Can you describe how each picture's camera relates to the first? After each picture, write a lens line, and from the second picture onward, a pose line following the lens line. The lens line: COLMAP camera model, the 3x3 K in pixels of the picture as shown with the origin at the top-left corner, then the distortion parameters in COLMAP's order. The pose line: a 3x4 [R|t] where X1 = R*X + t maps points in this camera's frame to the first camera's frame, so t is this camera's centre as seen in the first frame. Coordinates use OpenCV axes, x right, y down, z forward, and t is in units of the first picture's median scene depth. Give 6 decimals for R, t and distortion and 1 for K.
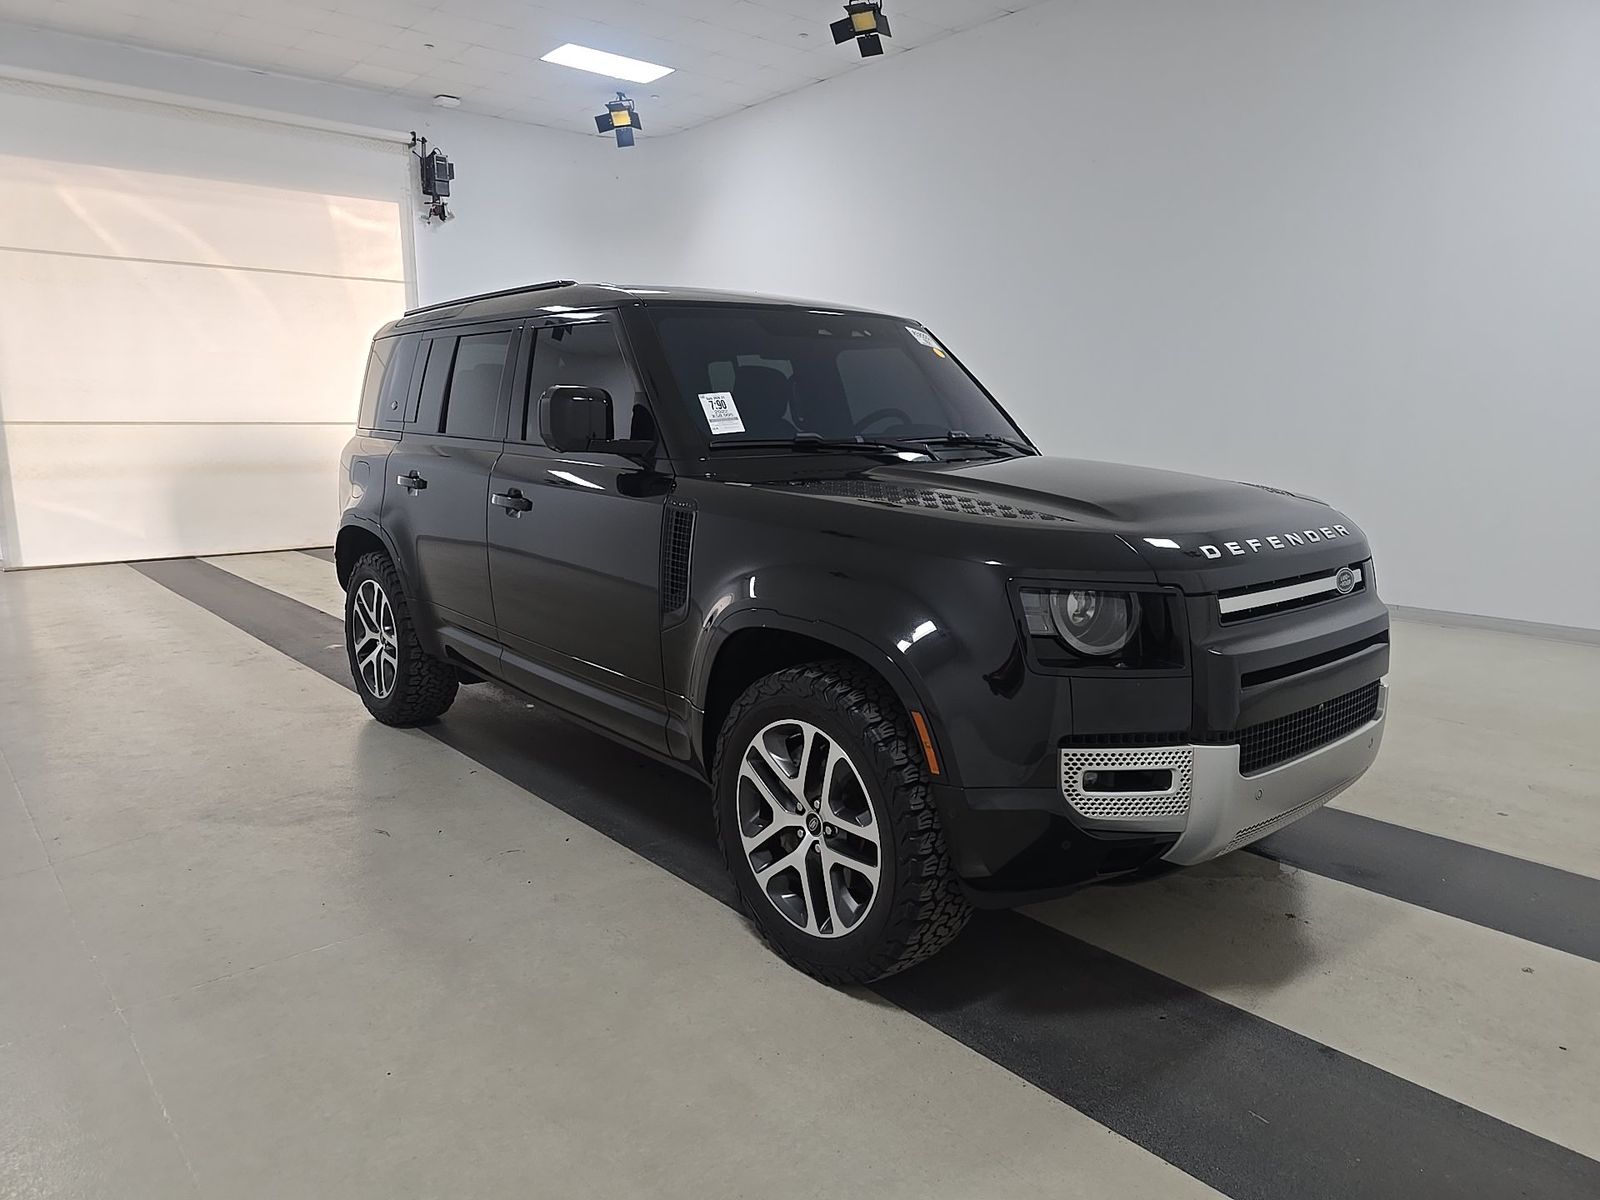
lens RADIAL K [[1084.2, 0, 808.5], [0, 1084.2, 594.6], [0, 0, 1]] dist [0.055049, -0.045582]
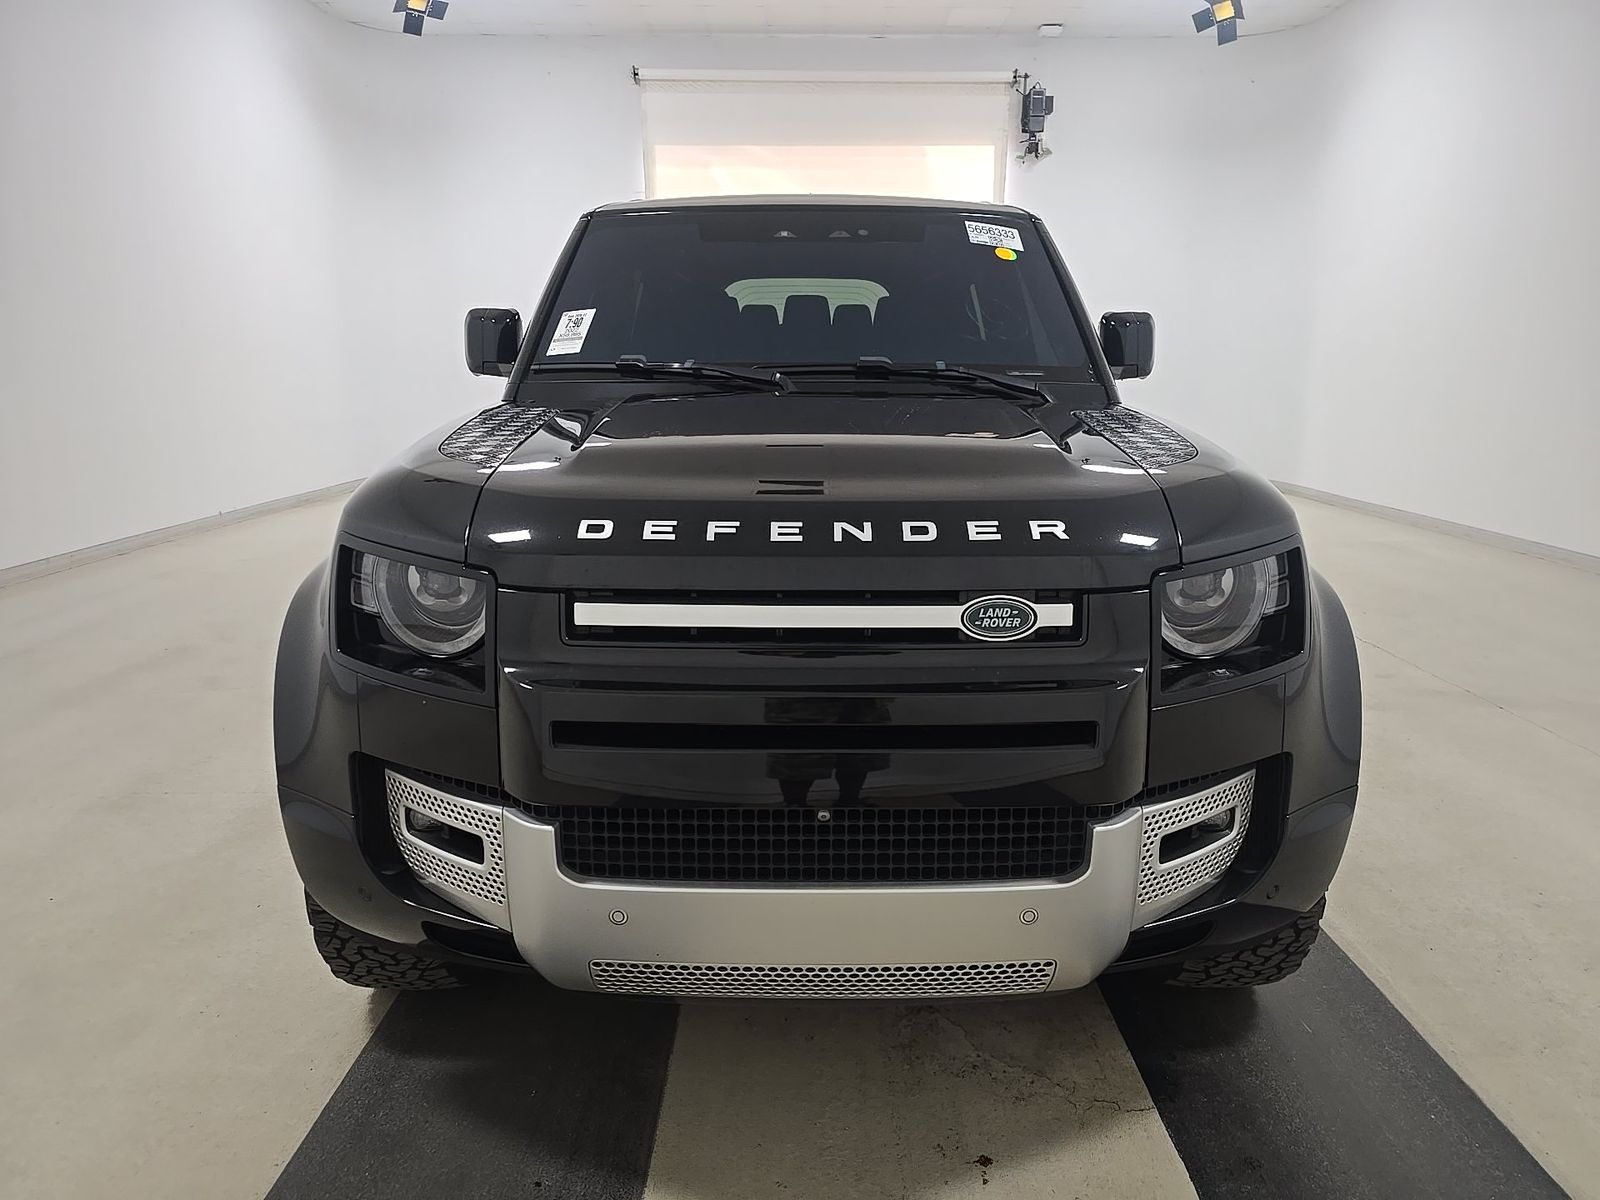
lens RADIAL K [[1084.2, 0, 808.5], [0, 1084.2, 594.6], [0, 0, 1]] dist [0.055049, -0.045582]
pose [[0.761954, 0.139287, -0.632475, 0.190952], [-0.112012, 0.990224, 0.083129, -0.014883], [0.637871, 0.007504, 0.770107, 0.127115]]
